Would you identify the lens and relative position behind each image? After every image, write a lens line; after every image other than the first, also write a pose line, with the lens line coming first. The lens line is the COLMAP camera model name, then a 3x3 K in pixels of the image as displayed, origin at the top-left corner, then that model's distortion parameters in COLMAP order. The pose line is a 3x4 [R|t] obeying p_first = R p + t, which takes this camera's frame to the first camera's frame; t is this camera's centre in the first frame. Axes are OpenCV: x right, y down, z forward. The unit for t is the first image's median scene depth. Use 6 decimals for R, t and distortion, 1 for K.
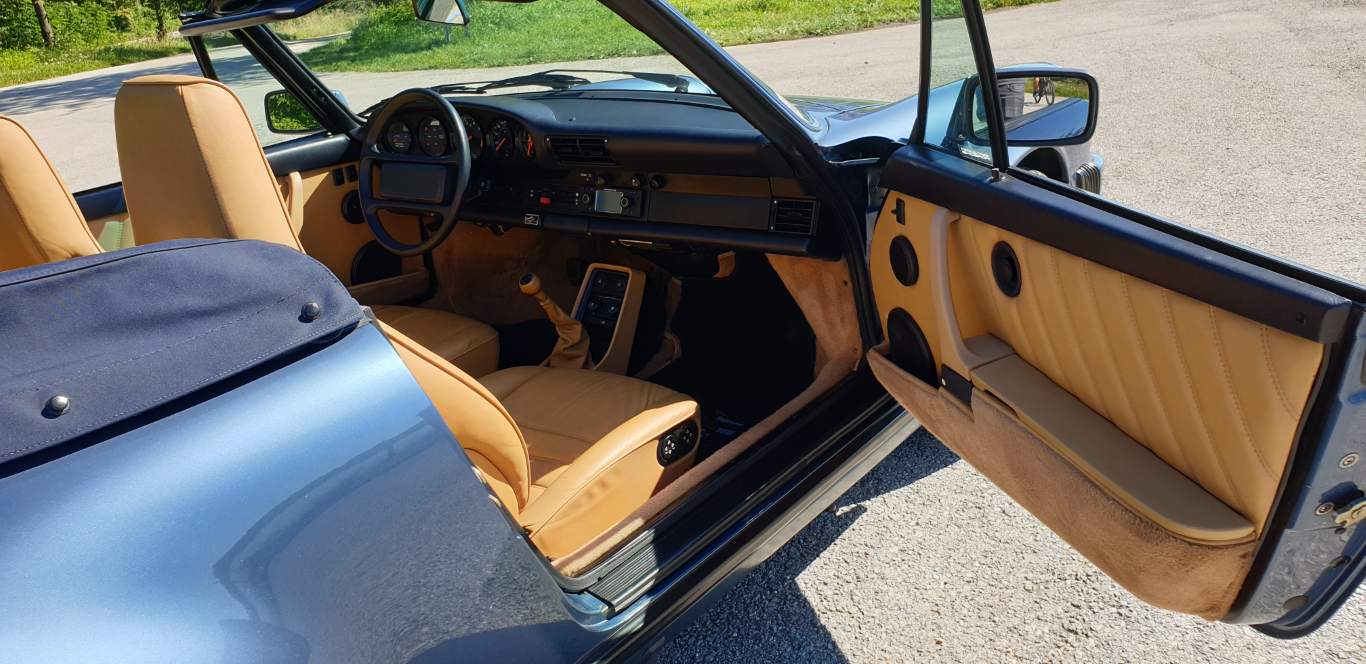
lens RADIAL K [[1071.9, 0, 687.1], [0, 1071.9, 303.2], [0, 0, 1]] dist [0.013091, 0.007021]
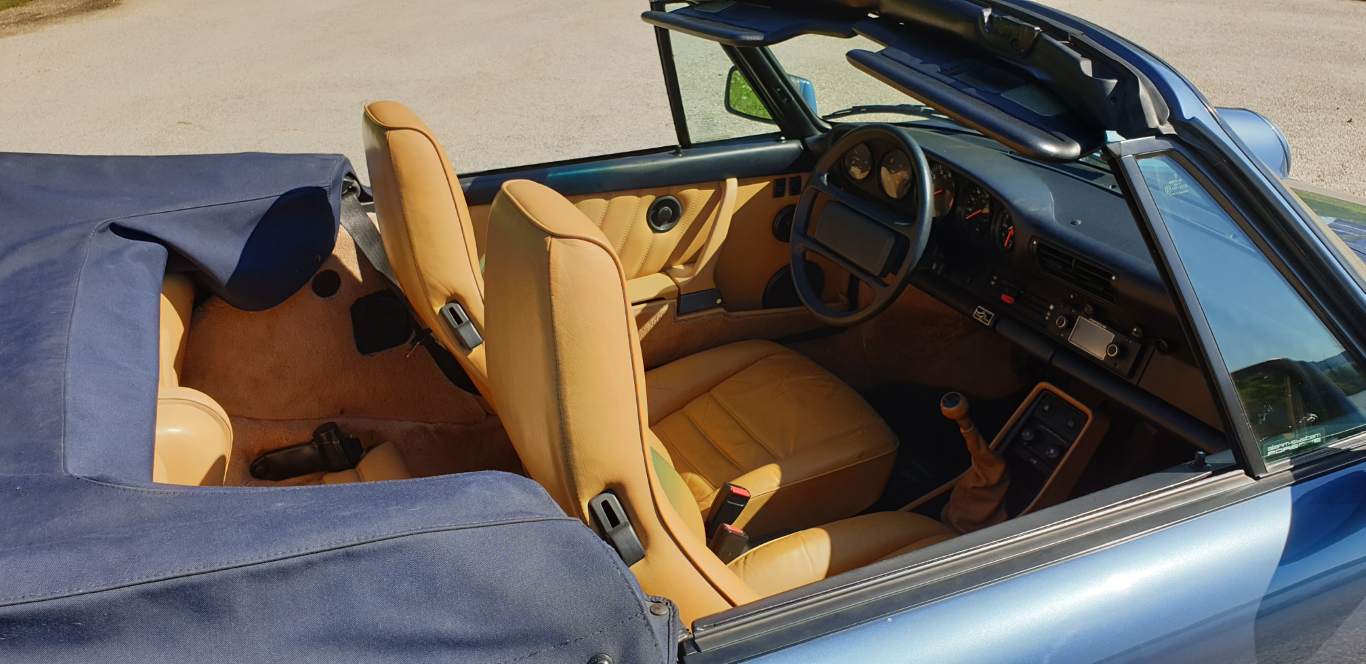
lens RADIAL K [[1071.9, 0, 671.9], [0, 1071.9, 331.9], [0, 0, 1]] dist [0.013091, 0.007021]
pose [[0.879767, 0.307482, -0.362580, -0.055630], [-0.254908, 0.948874, 0.186172, -0.153227], [0.401287, -0.071363, 0.913168, 0.180357]]
